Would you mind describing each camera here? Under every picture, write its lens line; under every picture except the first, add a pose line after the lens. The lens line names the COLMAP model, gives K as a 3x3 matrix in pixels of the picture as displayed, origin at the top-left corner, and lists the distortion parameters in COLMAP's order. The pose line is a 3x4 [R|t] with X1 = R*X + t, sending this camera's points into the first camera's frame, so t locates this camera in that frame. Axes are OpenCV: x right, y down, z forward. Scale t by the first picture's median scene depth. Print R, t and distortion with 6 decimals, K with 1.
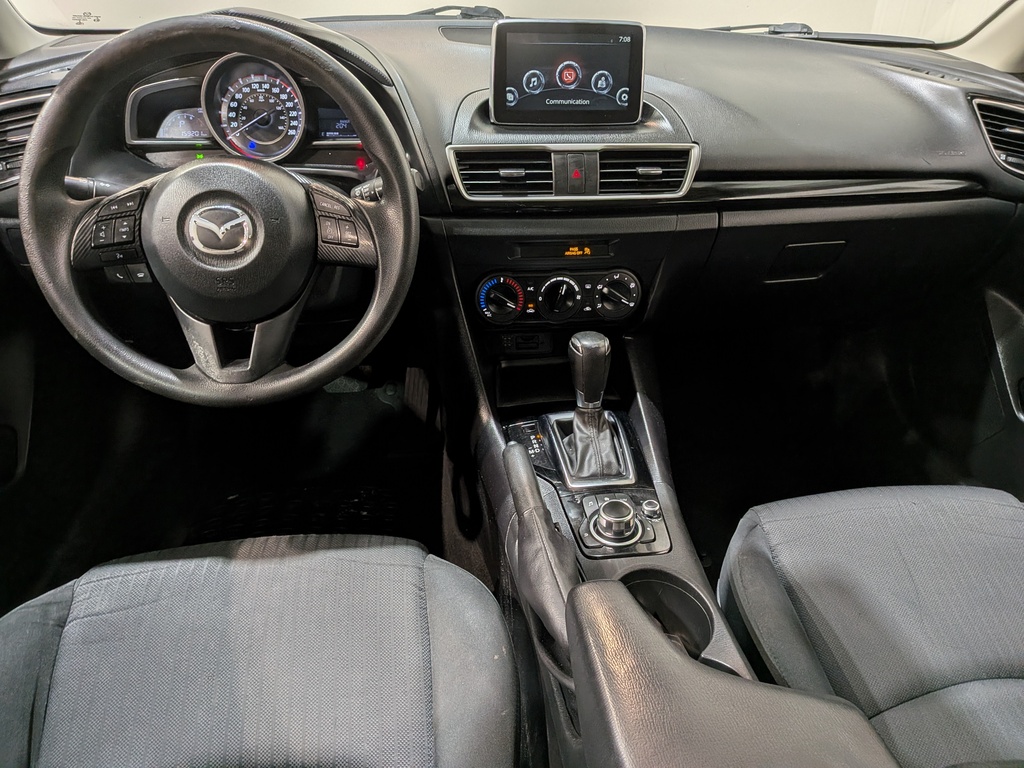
lens RADIAL K [[737.0, 0, 512.1], [0, 737.0, 404.7], [0, 0, 1]] dist [0.072219, -0.129706]
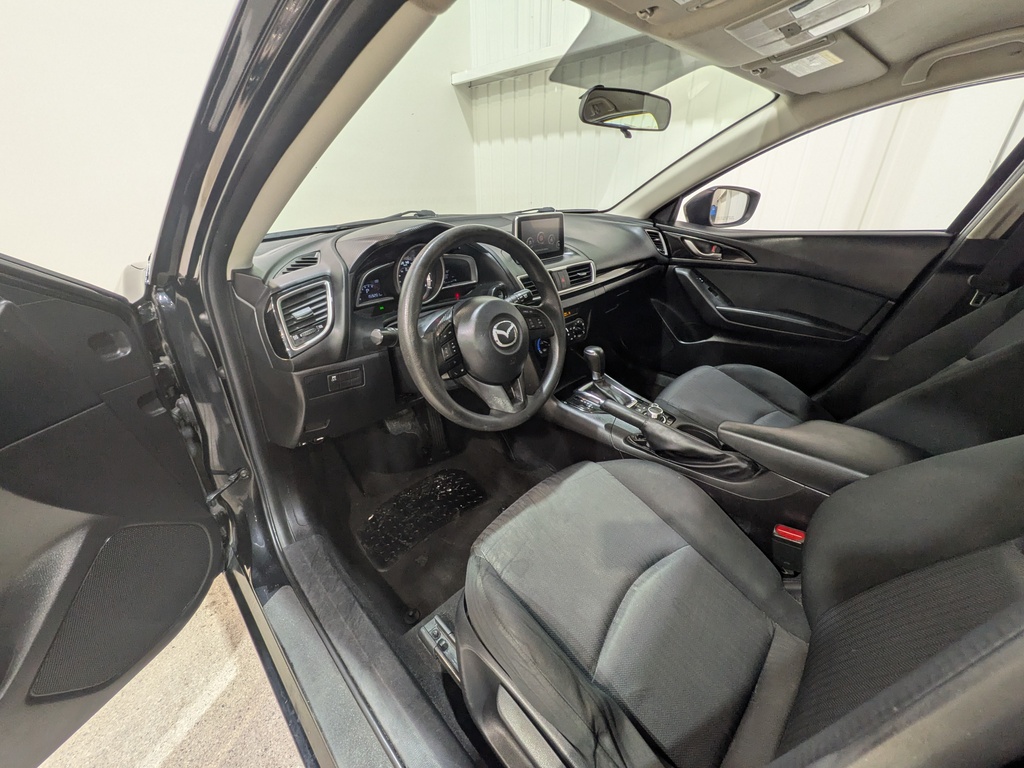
lens RADIAL K [[402.1, 0, 512.0], [0, 402.1, 384.0], [0, 0, 1]] dist [-0.001738, -0.000082]
pose [[0.793610, -0.297752, 0.530591, -0.736457], [0.328135, 0.943831, 0.038856, -0.113804], [-0.512358, 0.143269, 0.846737, 0.111315]]
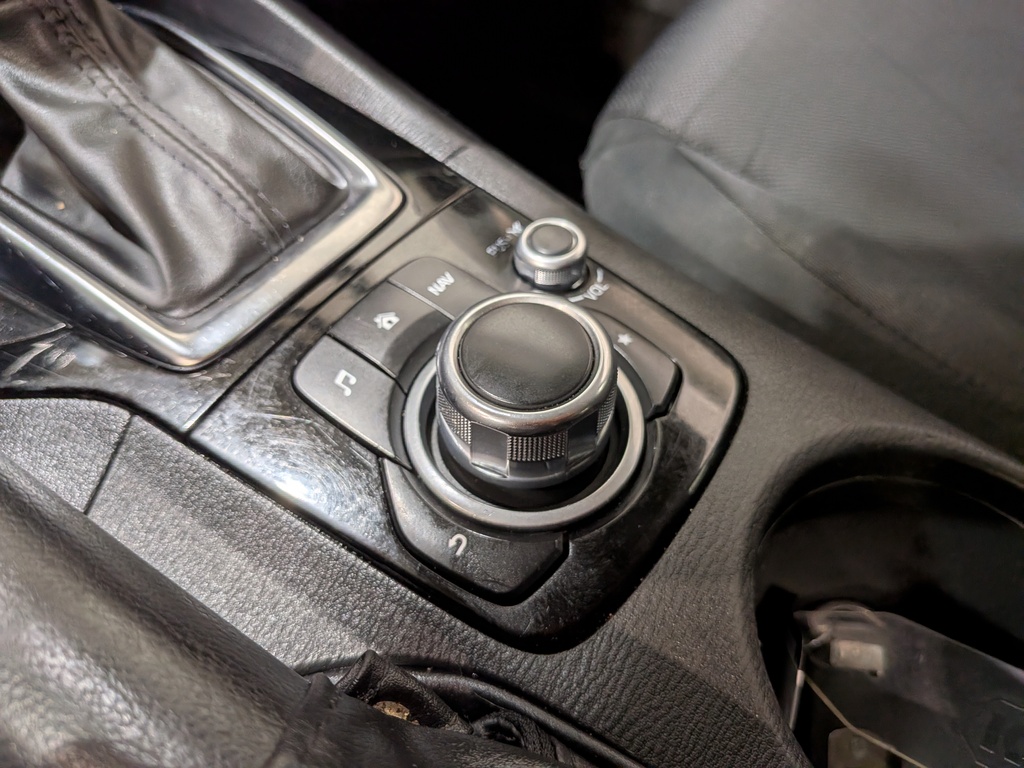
lens RADIAL K [[764.6, 0, 490.4], [0, 764.6, 379.8], [0, 0, 1]] dist [0.062173, -0.162325]
pose [[0.688099, -0.579784, 0.436313, 0.035855], [0.367940, 0.797055, 0.478878, 0.039262], [-0.625411, -0.168978, 0.761779, 0.713877]]
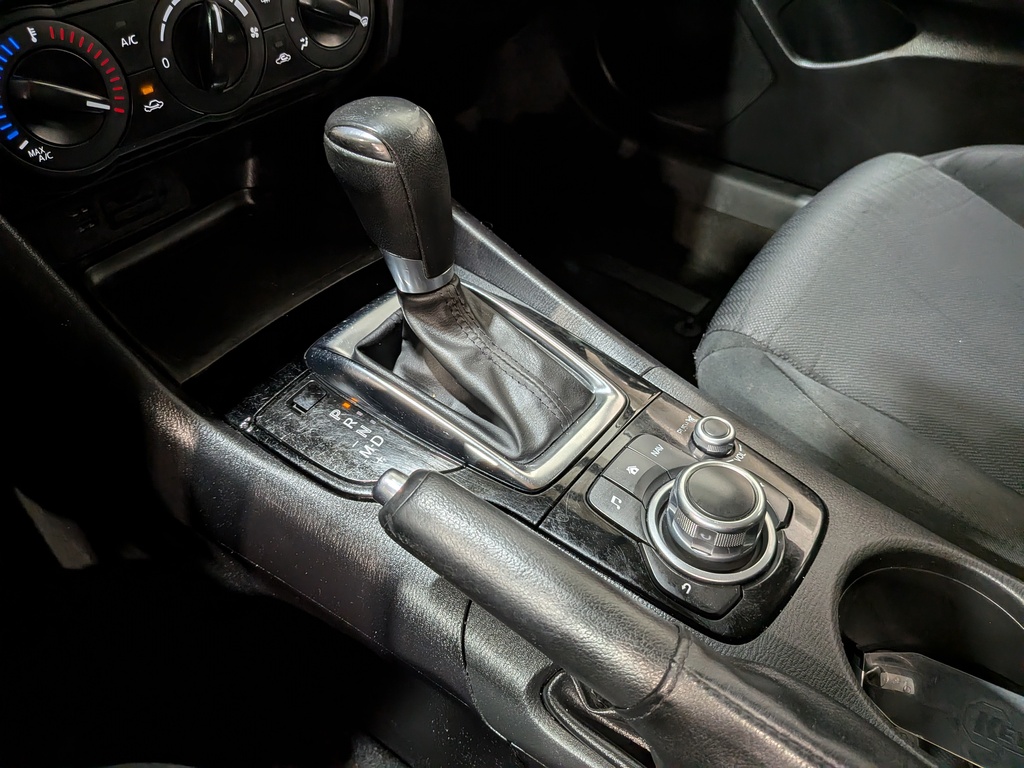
lens RADIAL K [[744.7, 0, 491.2], [0, 744.7, 366.9], [0, 0, 1]] dist [0.055368, -0.123266]
pose [[0.731235, -0.475310, 0.489261, -0.095347], [0.359296, 0.878078, 0.316048, -0.074912], [-0.579830, -0.055316, 0.812858, 0.627610]]
